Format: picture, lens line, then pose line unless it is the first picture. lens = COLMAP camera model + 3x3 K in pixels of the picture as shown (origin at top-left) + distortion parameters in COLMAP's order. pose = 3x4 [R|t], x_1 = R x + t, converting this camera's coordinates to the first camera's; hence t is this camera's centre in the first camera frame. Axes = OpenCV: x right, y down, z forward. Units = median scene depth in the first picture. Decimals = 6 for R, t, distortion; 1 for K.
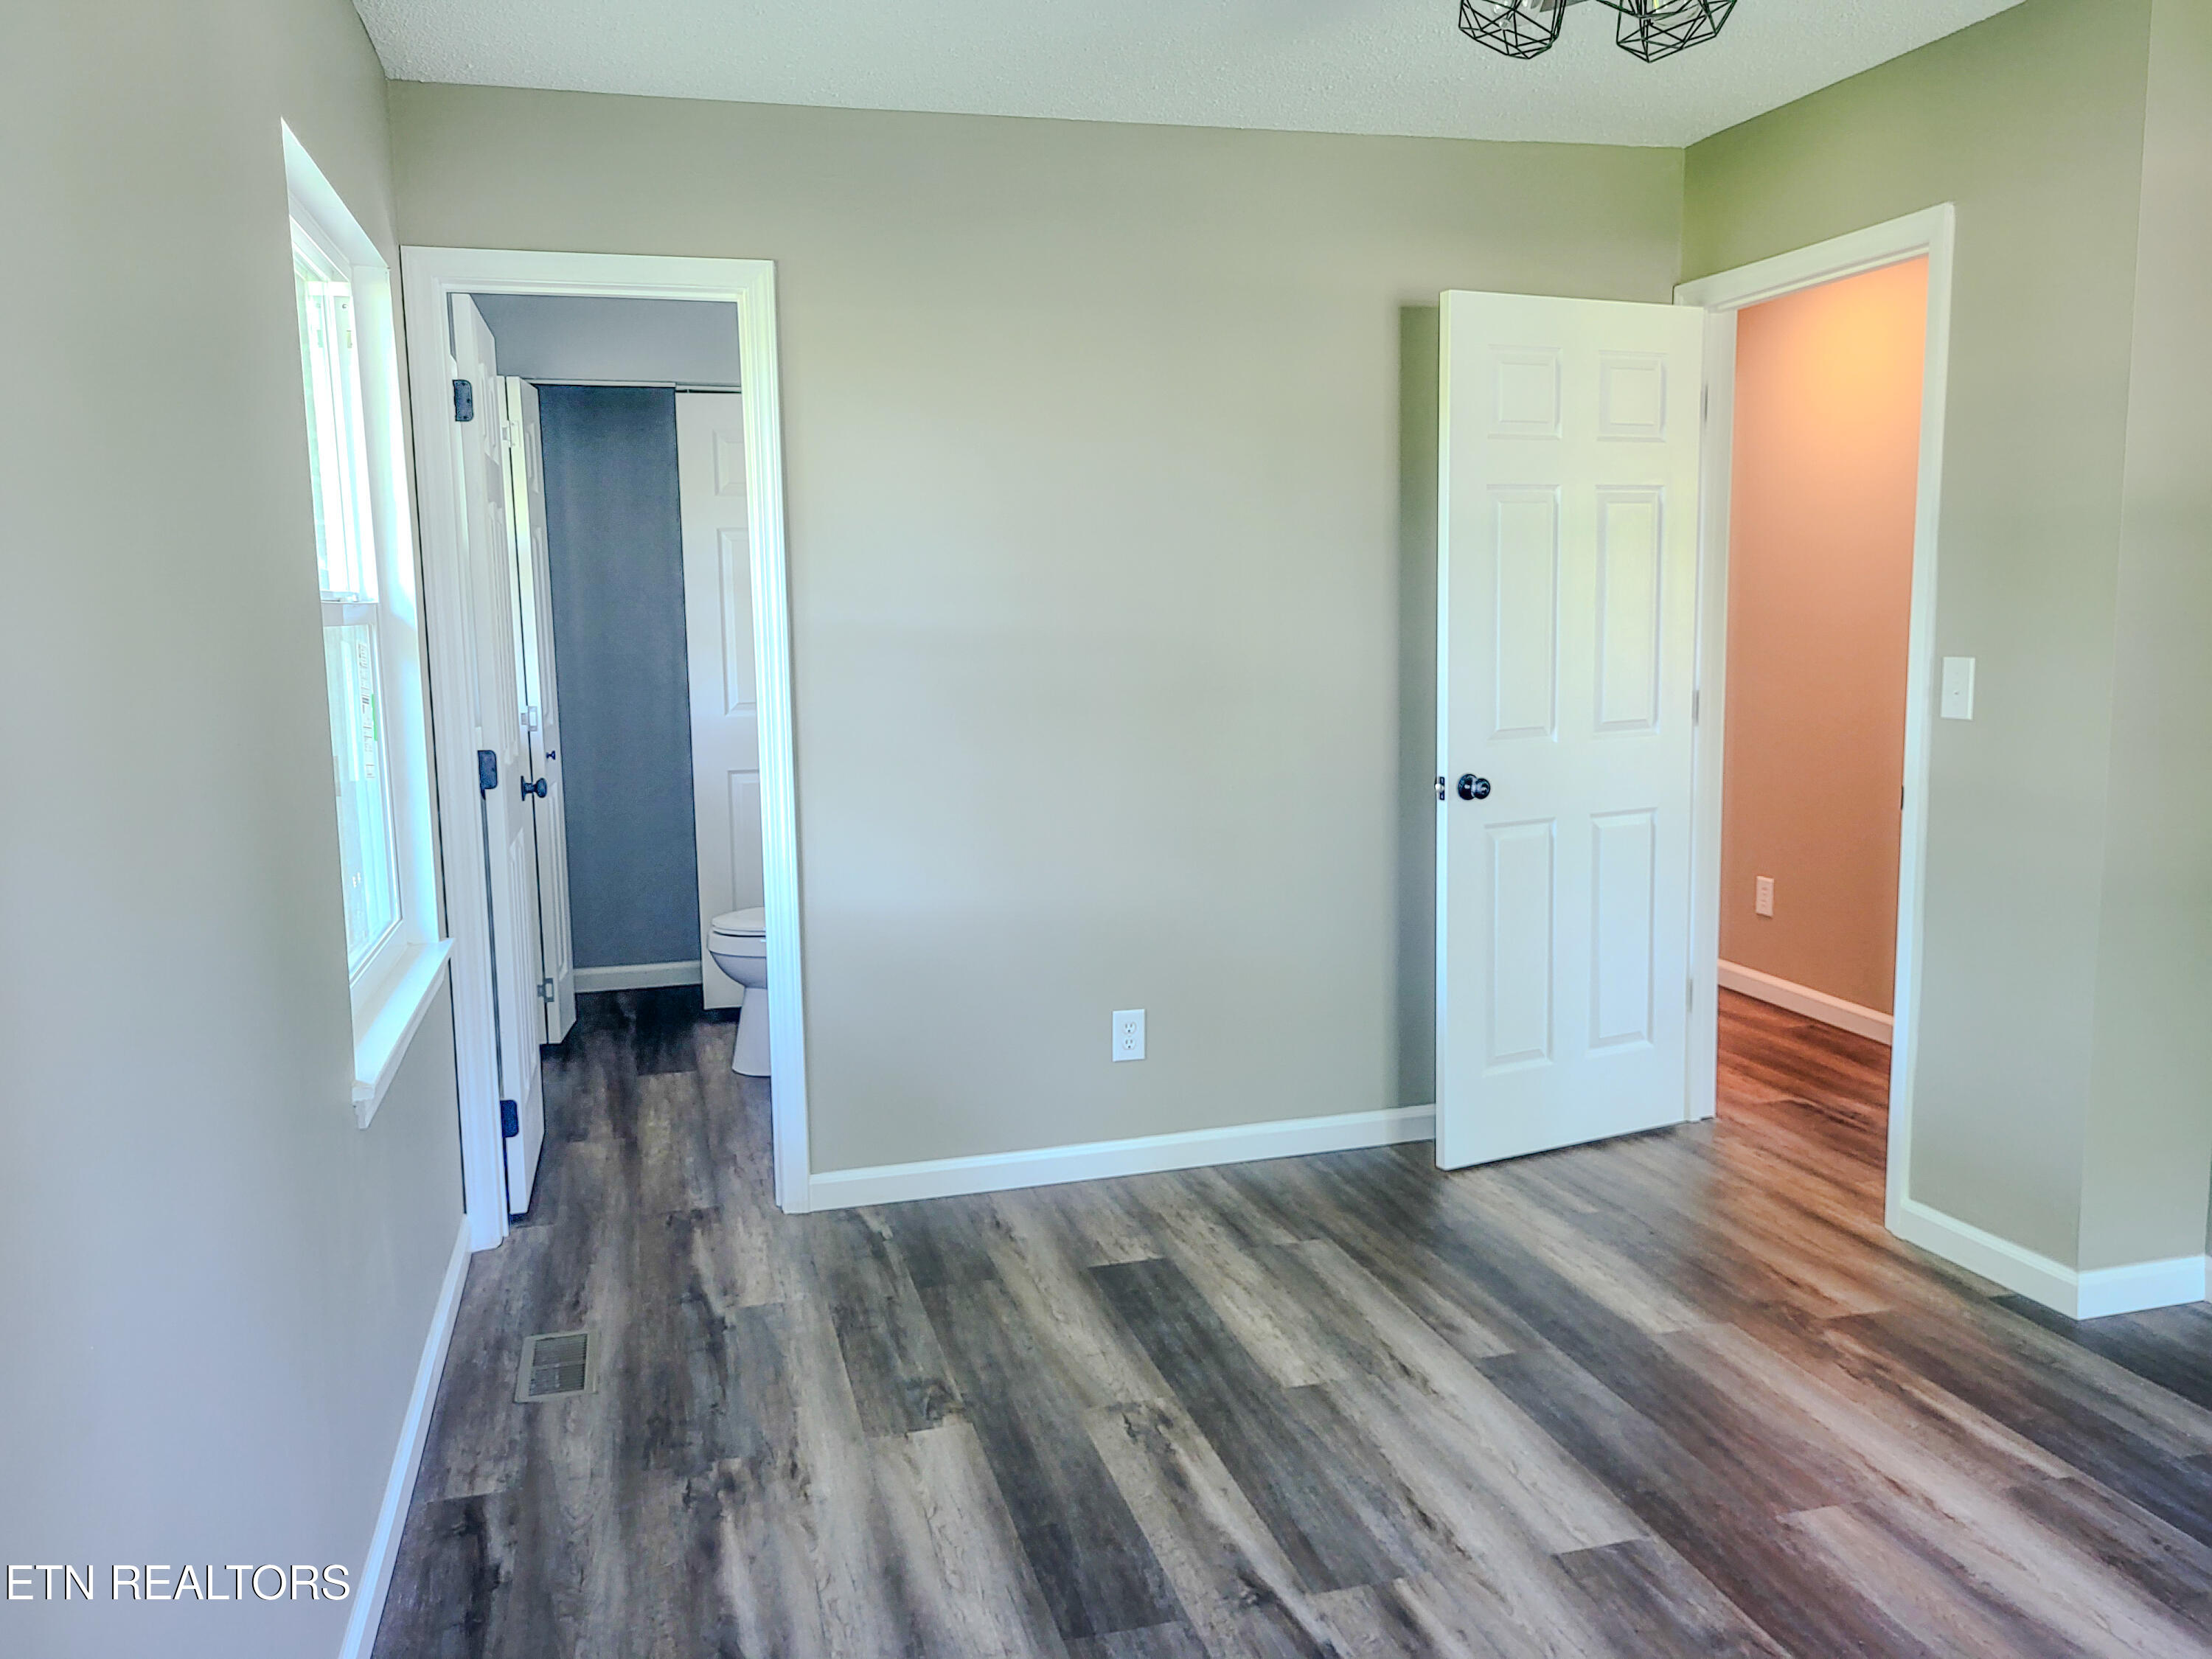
lens RADIAL K [[1666.1, 0, 1111.1], [0, 1666.1, 814.7], [0, 0, 1]] dist [0.037928, -0.028731]
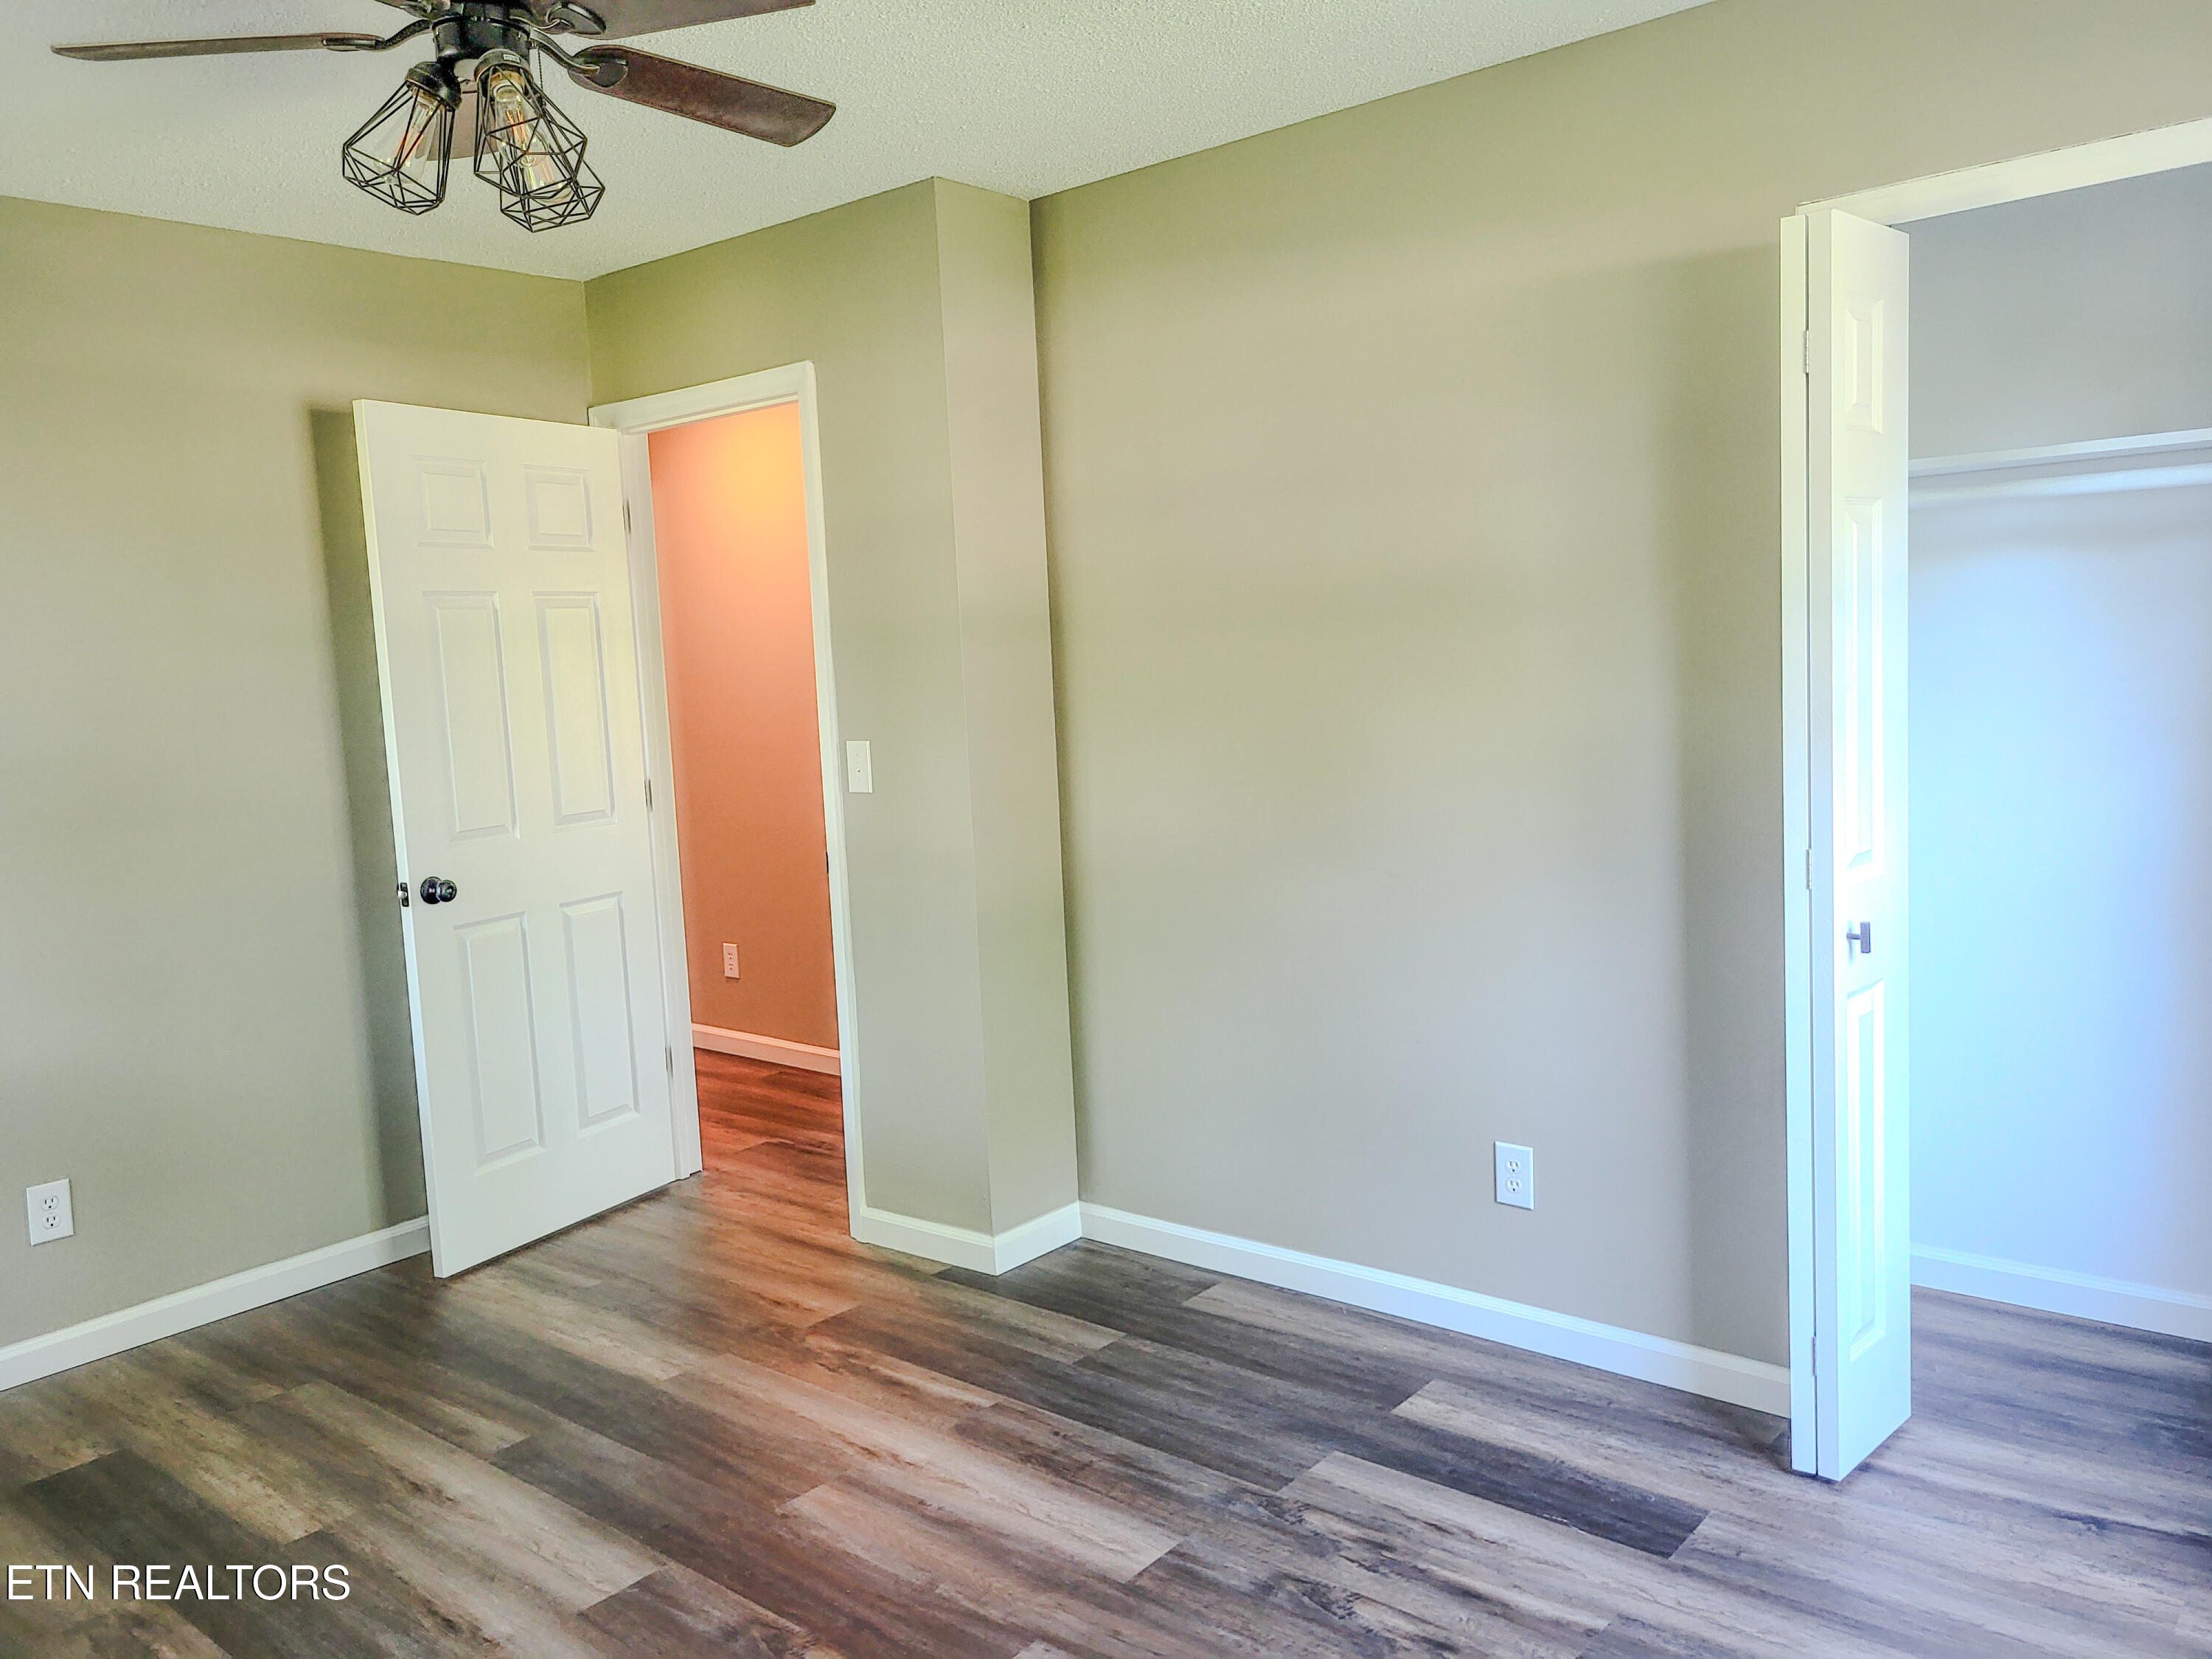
lens RADIAL K [[1666.1, 0, 1111.1], [0, 1666.1, 814.7], [0, 0, 1]] dist [0.037928, -0.028731]
pose [[0.825598, -0.076544, 0.559043, -0.009622], [0.102685, 0.994594, -0.015467, -0.005397], [-0.554837, 0.070175, 0.828994, -0.072007]]
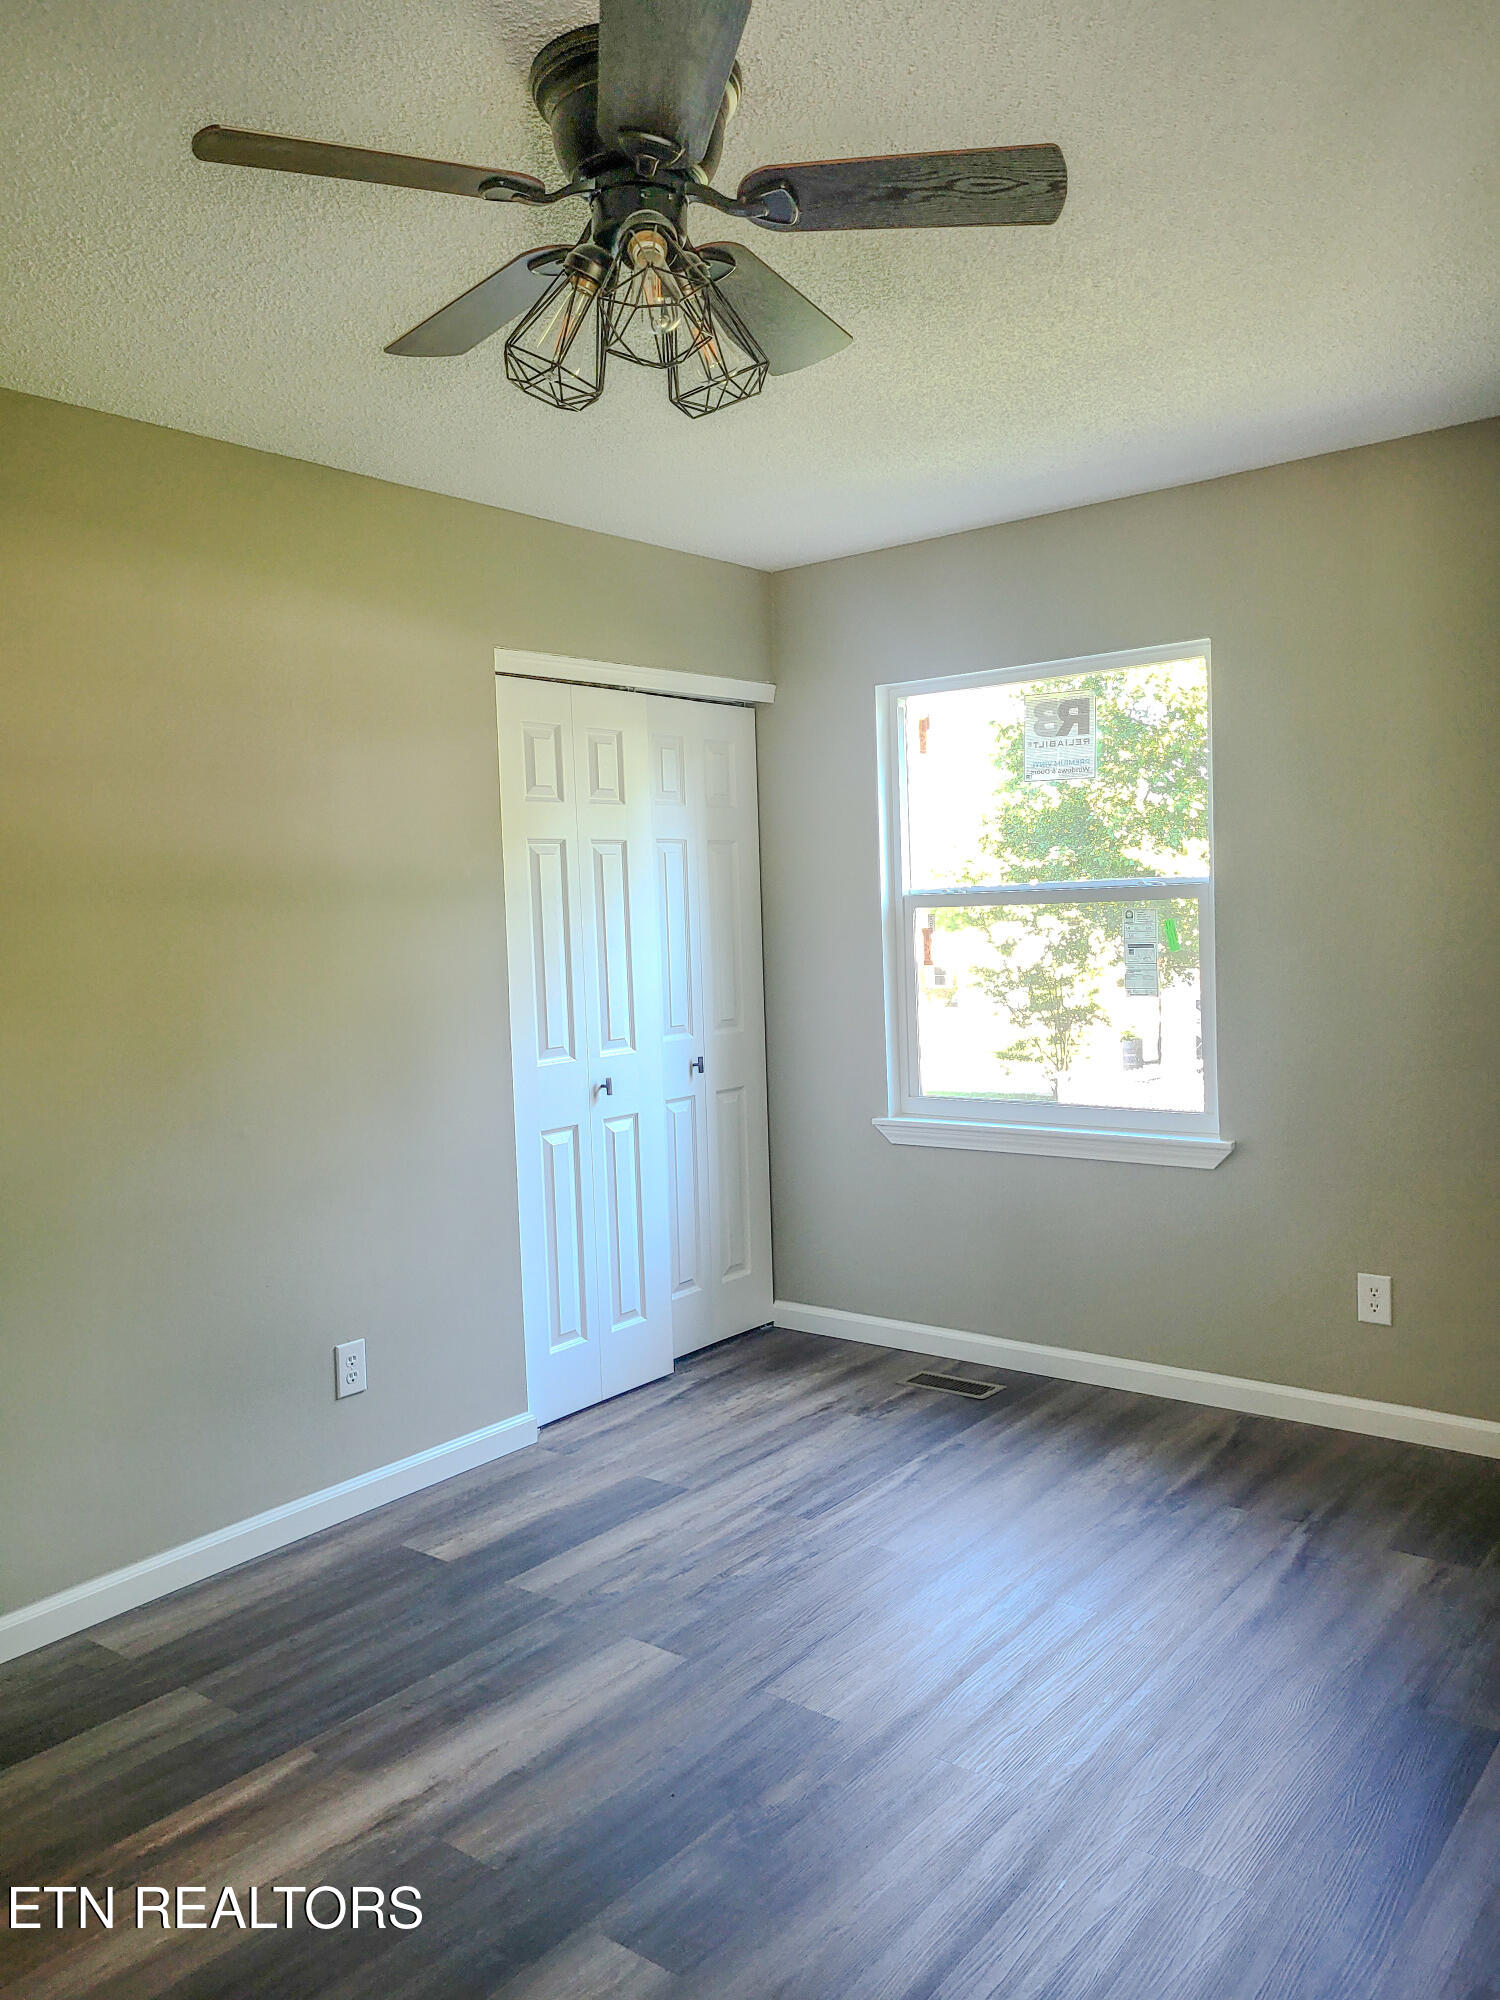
lens RADIAL K [[1425.9, 0, 749.6], [0, 1425.9, 972.8], [0, 0, 1]] dist [-0.003759, -0.003480]
pose [[-0.566980, -0.001056, 0.823731, -0.313590], [0.148820, 0.983412, 0.103695, -0.143999], [-0.810177, 0.181381, -0.557418, 0.969899]]
